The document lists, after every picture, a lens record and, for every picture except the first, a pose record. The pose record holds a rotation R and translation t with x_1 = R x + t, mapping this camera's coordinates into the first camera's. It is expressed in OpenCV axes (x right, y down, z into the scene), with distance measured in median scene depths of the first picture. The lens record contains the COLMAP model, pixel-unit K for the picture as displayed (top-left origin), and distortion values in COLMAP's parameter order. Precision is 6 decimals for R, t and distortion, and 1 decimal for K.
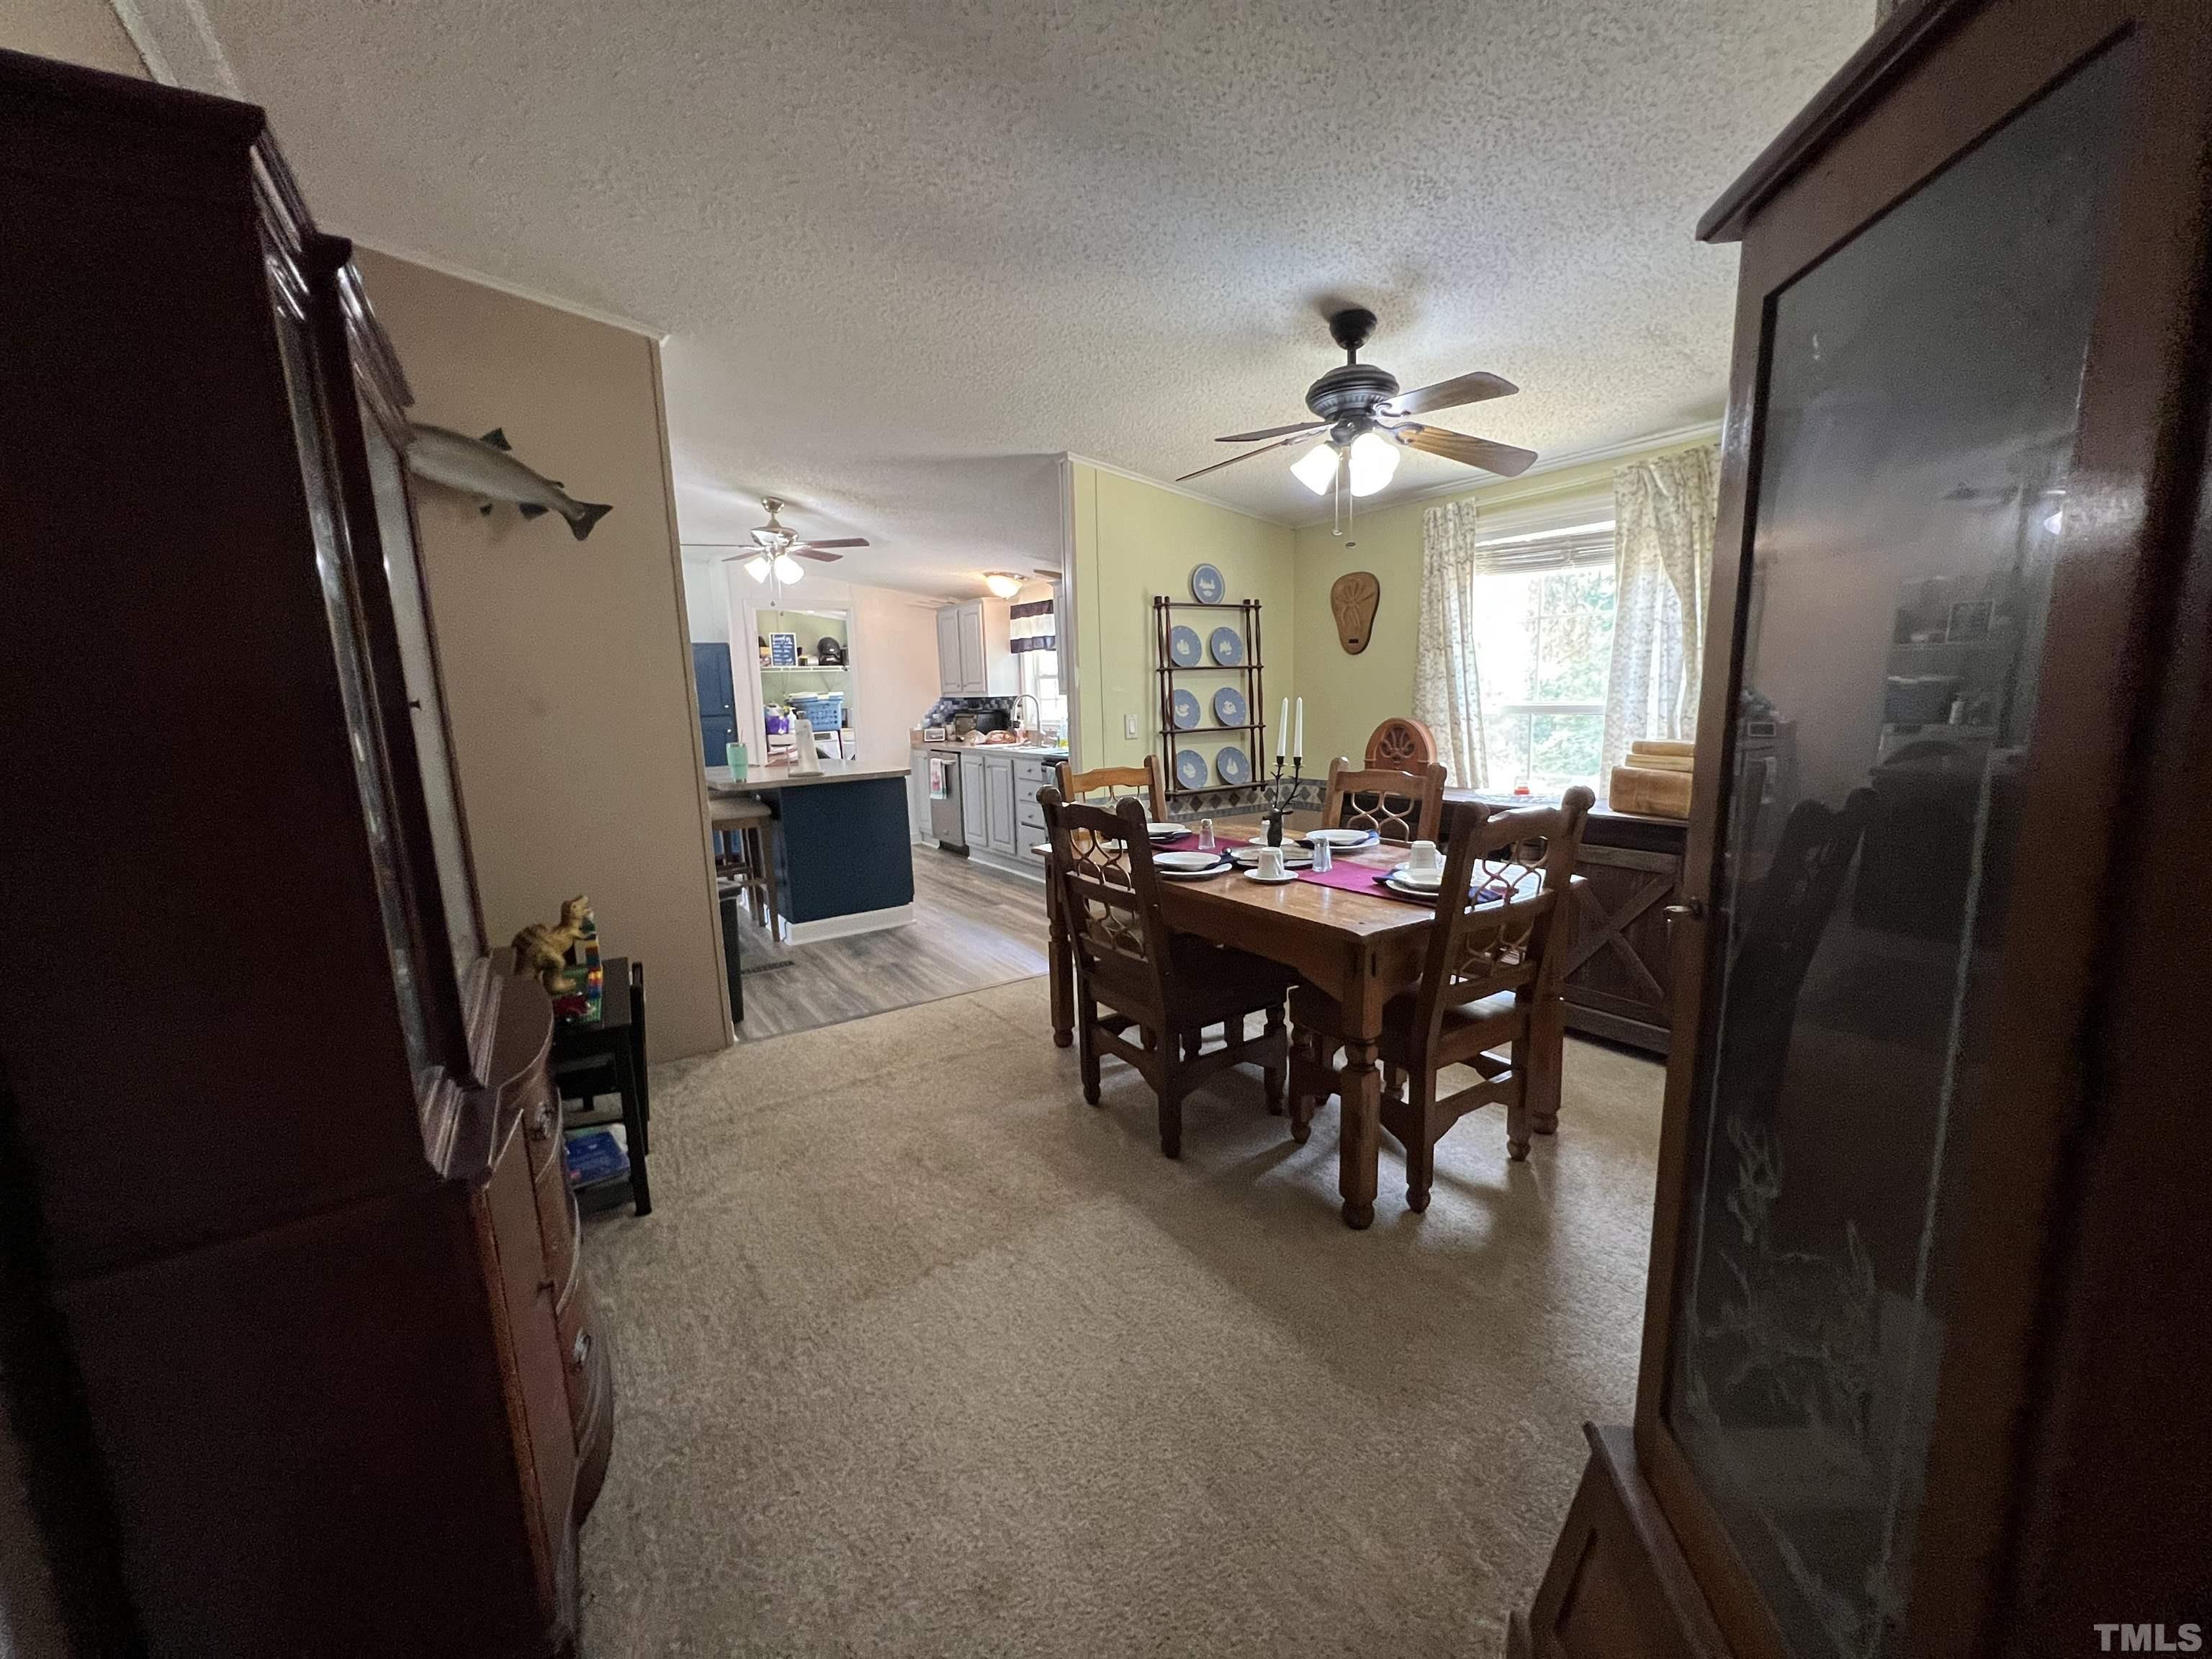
lens RADIAL K [[890.0, 0, 1106.0], [0, 890.0, 829.5], [0, 0, 1]] dist [-0.002060, -0.000205]
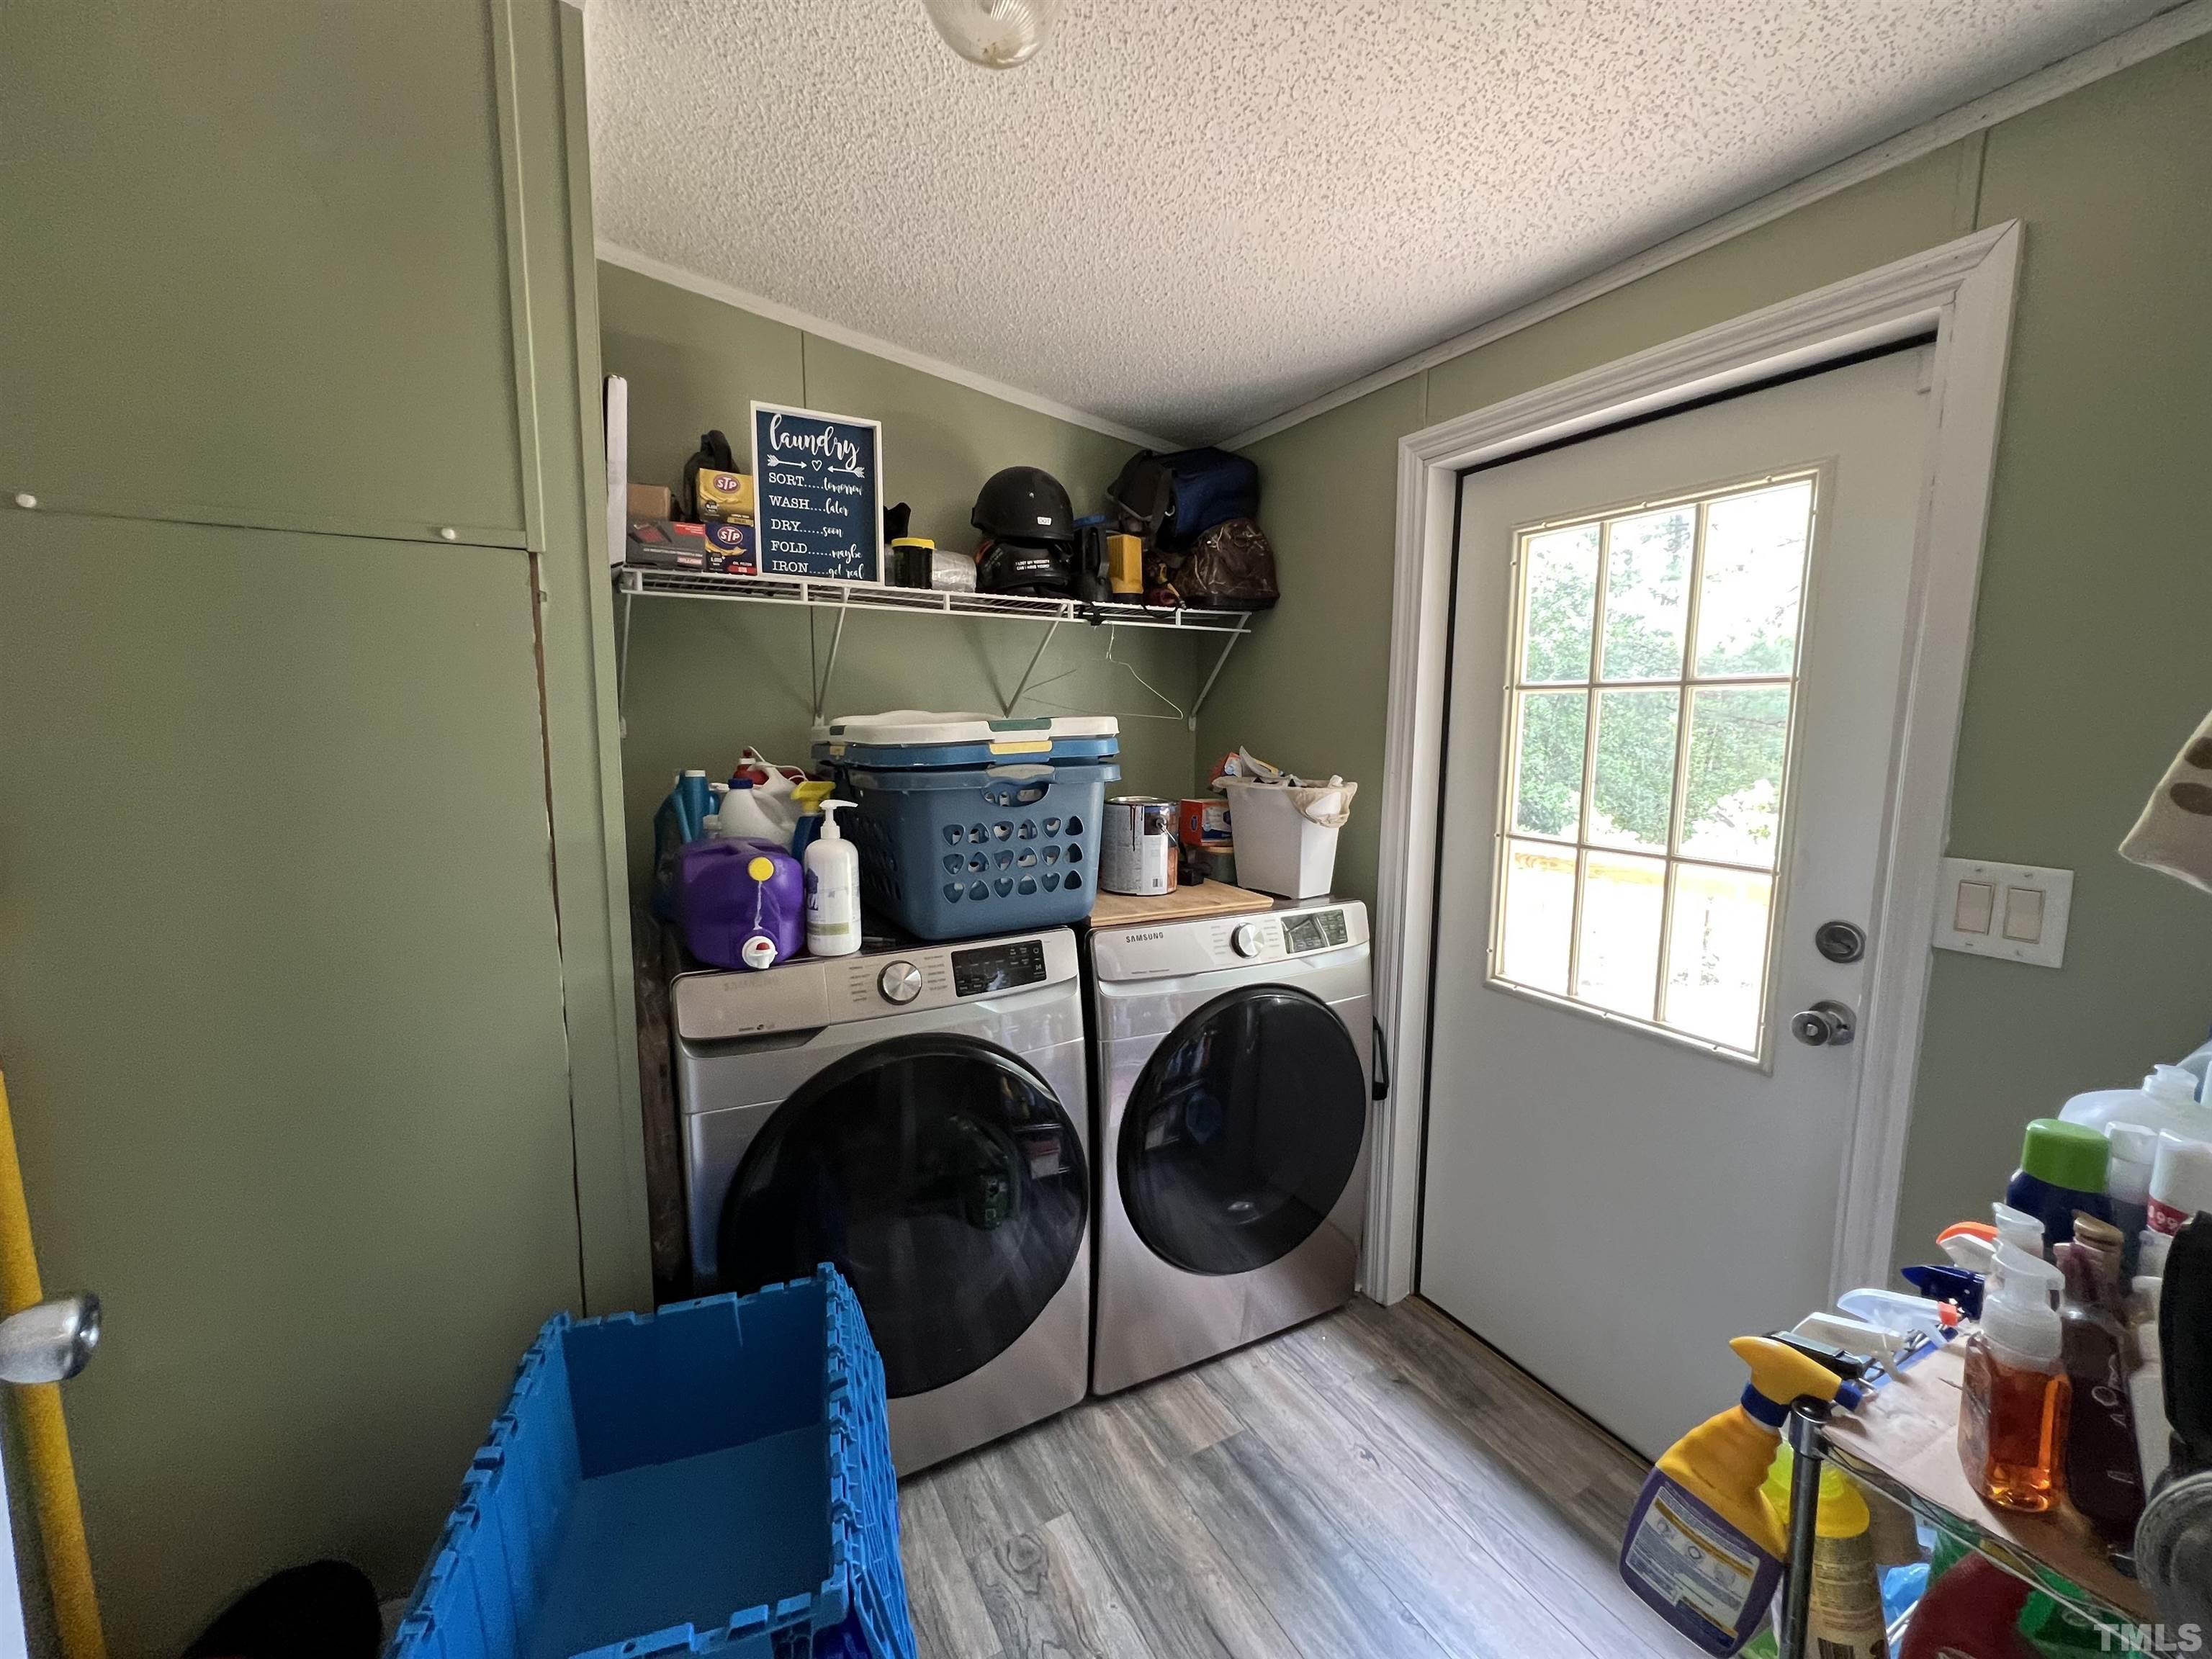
lens RADIAL K [[890.0, 0, 1106.0], [0, 890.0, 829.5], [0, 0, 1]] dist [-0.002060, -0.000205]
pose [[0.995692, 0.046597, -0.080166, -0.353213], [-0.049443, 0.998202, -0.033891, -0.156779], [0.078443, 0.037709, 0.996205, 1.023807]]
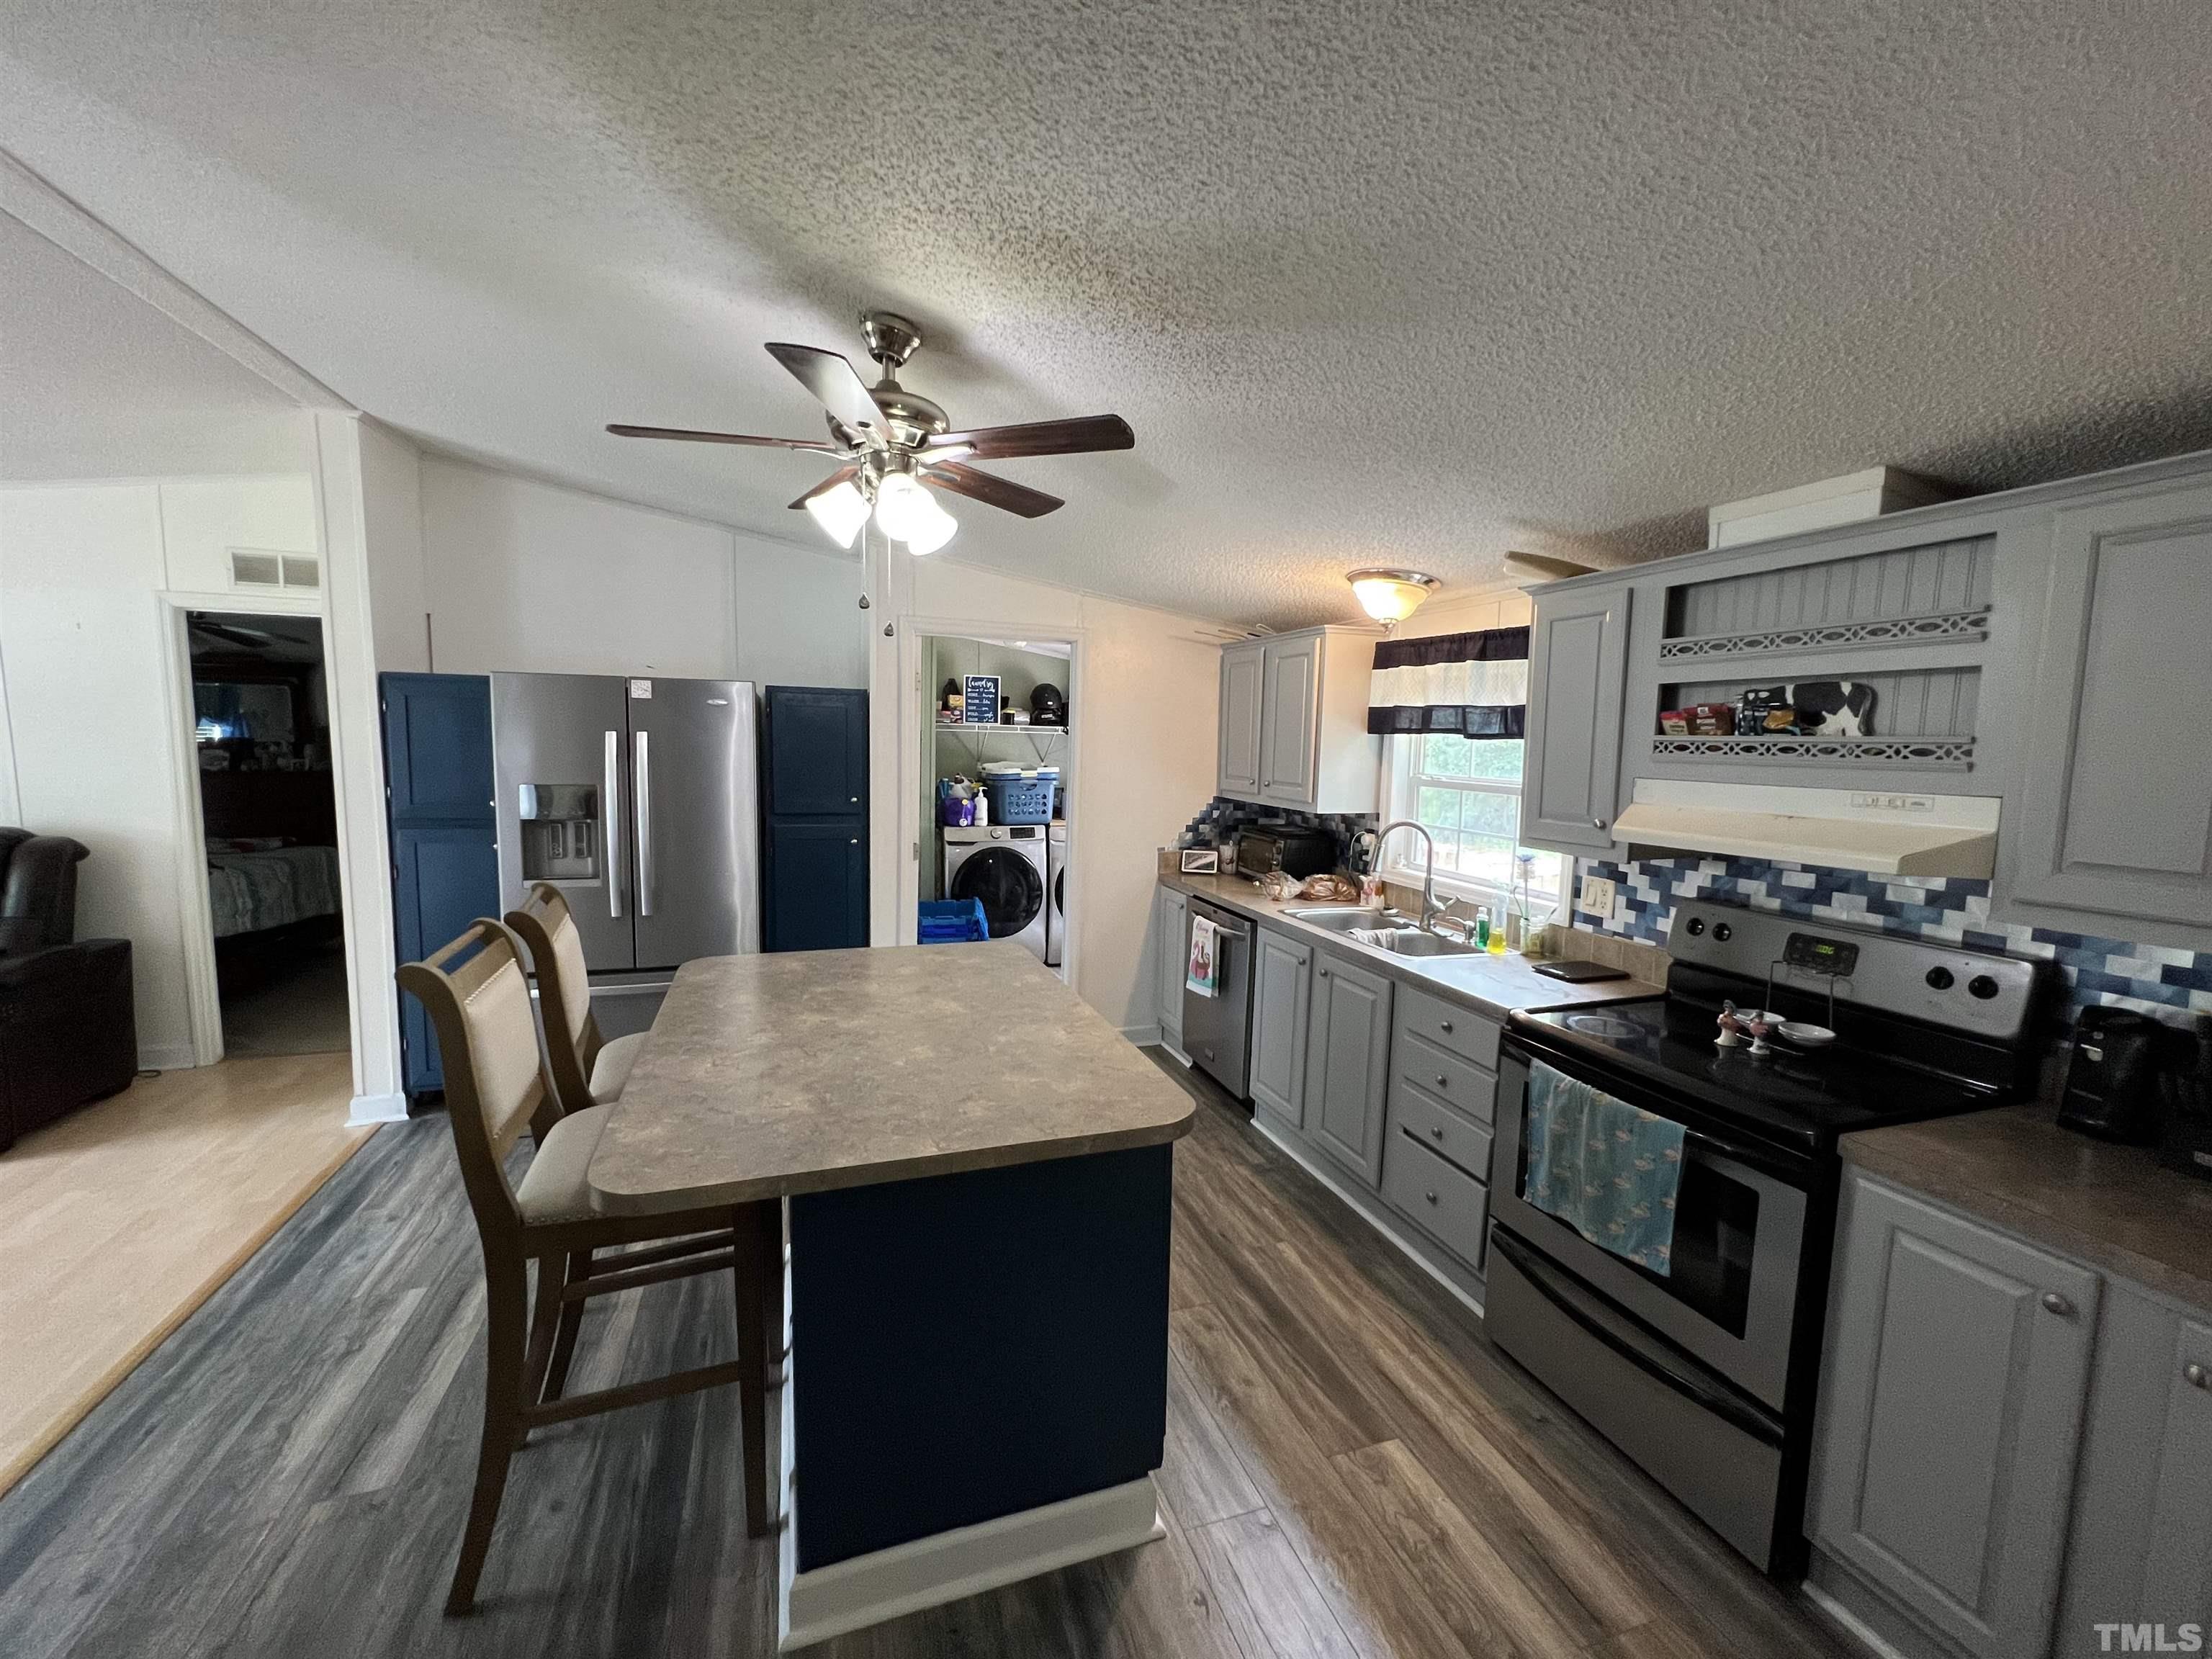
lens RADIAL K [[890.0, 0, 1106.0], [0, 890.0, 829.5], [0, 0, 1]] dist [-0.002060, -0.000205]
pose [[0.967709, 0.081250, -0.238616, -0.125103], [-0.093654, 0.994756, -0.041092, -0.106082], [0.234026, 0.062112, 0.970244, 0.461446]]
